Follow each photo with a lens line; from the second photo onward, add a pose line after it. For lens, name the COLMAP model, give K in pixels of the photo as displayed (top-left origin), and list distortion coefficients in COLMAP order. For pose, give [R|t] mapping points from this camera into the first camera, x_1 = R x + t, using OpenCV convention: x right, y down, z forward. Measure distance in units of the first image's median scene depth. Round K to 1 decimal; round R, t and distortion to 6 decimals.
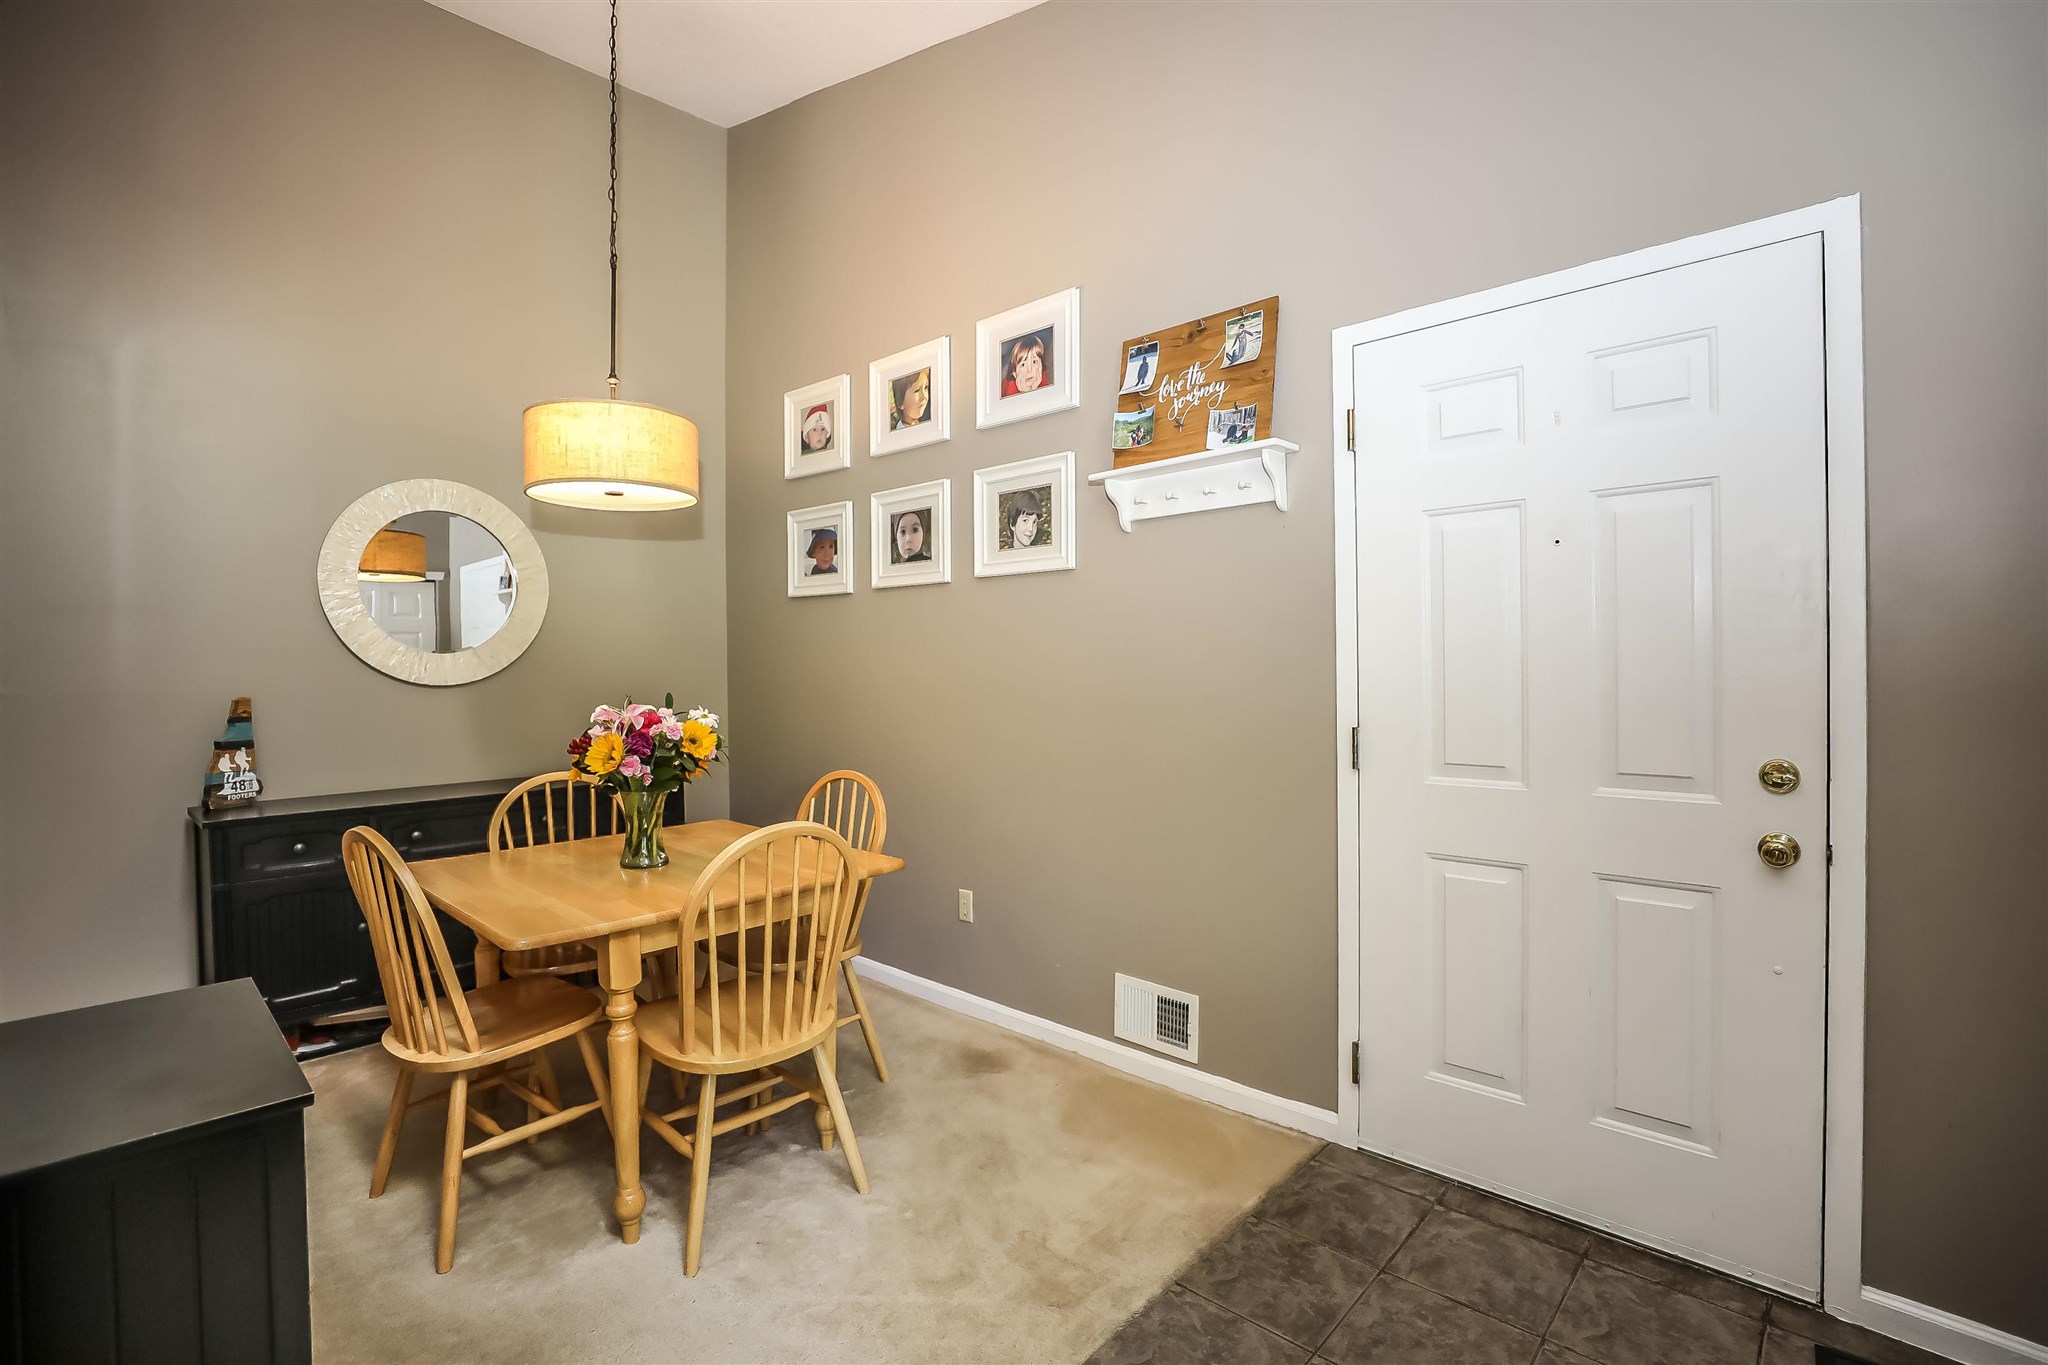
lens RADIAL K [[930.8, 0, 1042.5], [0, 930.8, 676.3], [0, 0, 1]] dist [-0.031169, 0.009649]
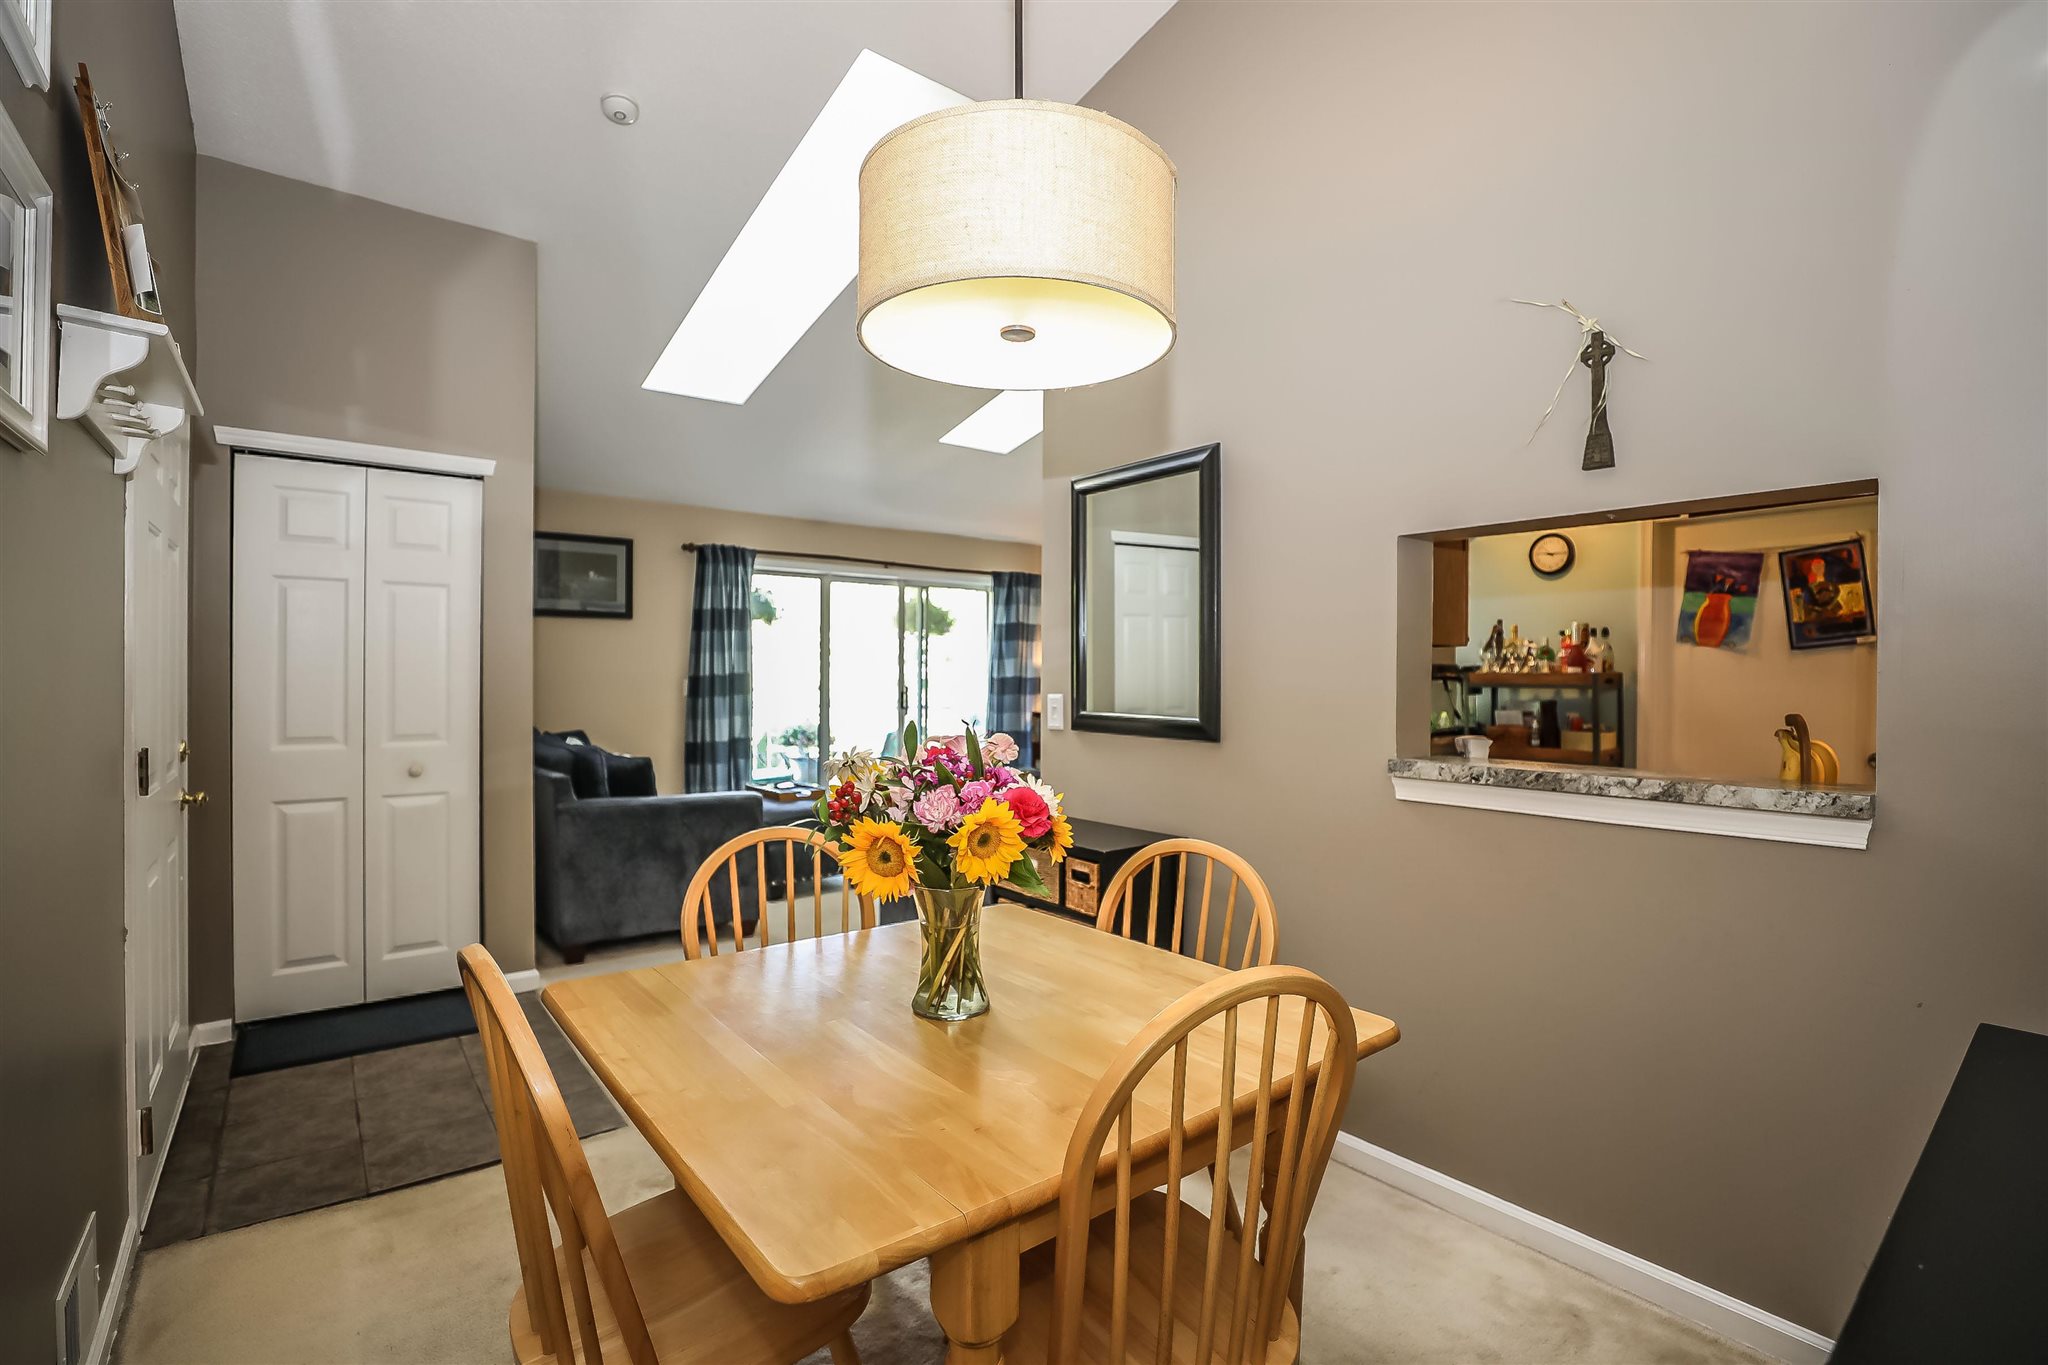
lens RADIAL K [[930.8, 0, 1026.2], [0, 930.8, 675.5], [0, 0, 1]] dist [-0.031169, 0.009649]
pose [[-0.988330, 0.006739, 0.152181, -0.496530], [0.008570, 0.999899, 0.011378, -0.014939], [-0.152089, 0.012549, -0.988287, 1.378379]]
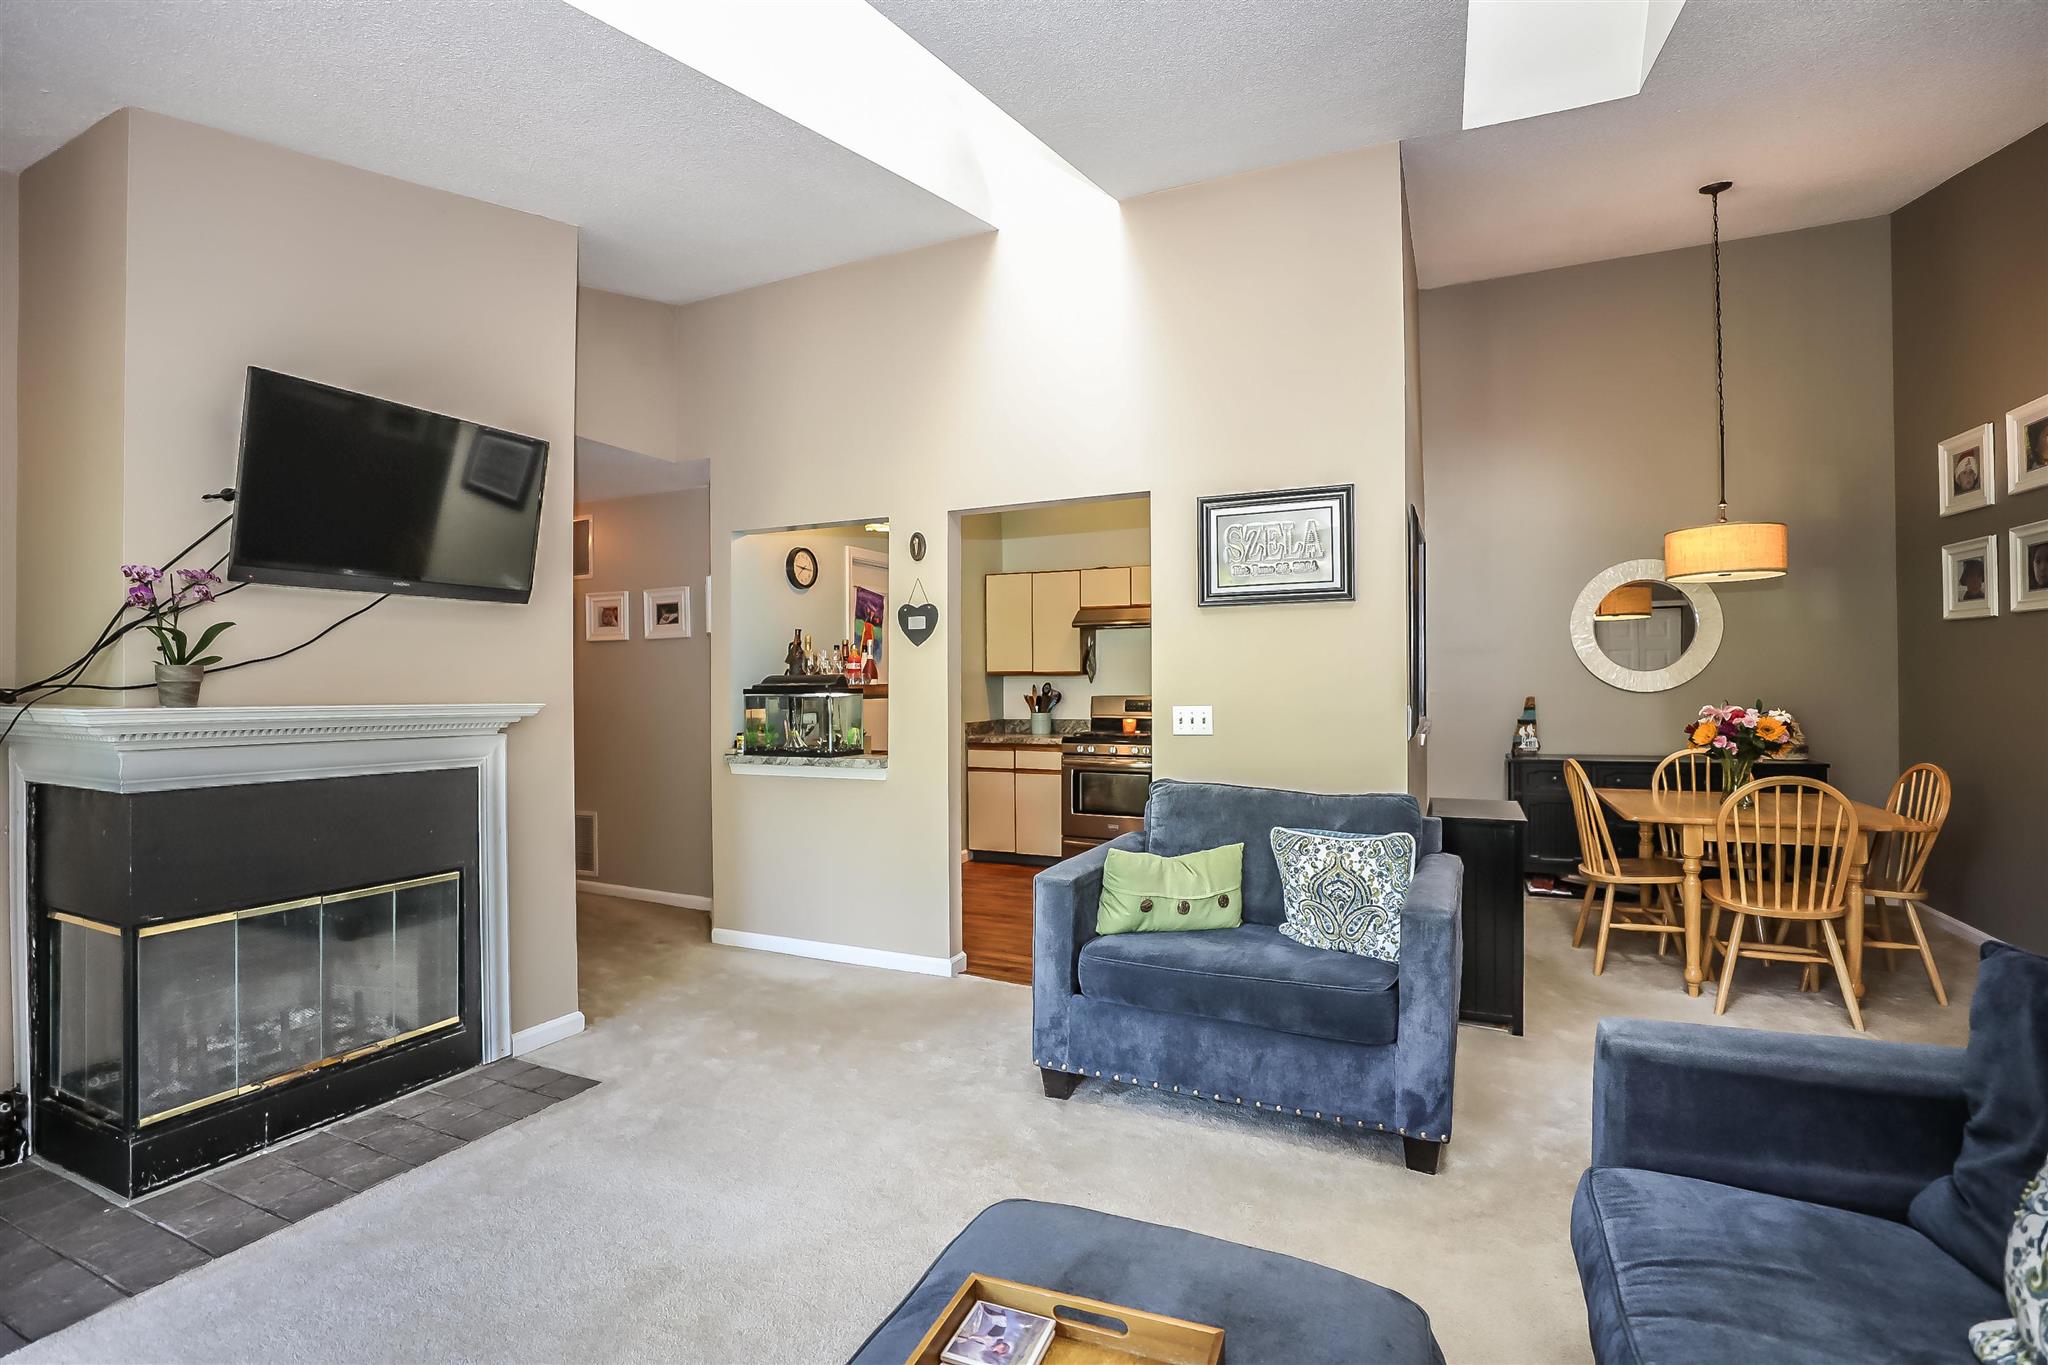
lens RADIAL K [[930.8, 0, 1020.4], [0, 930.8, 682.6], [0, 0, 1]] dist [-0.031169, 0.009649]
pose [[0.315702, 0.008687, -0.948819, 0.611890], [-0.007822, 0.999948, 0.006553, -0.009559], [0.948826, 0.005353, 0.315753, -0.611974]]
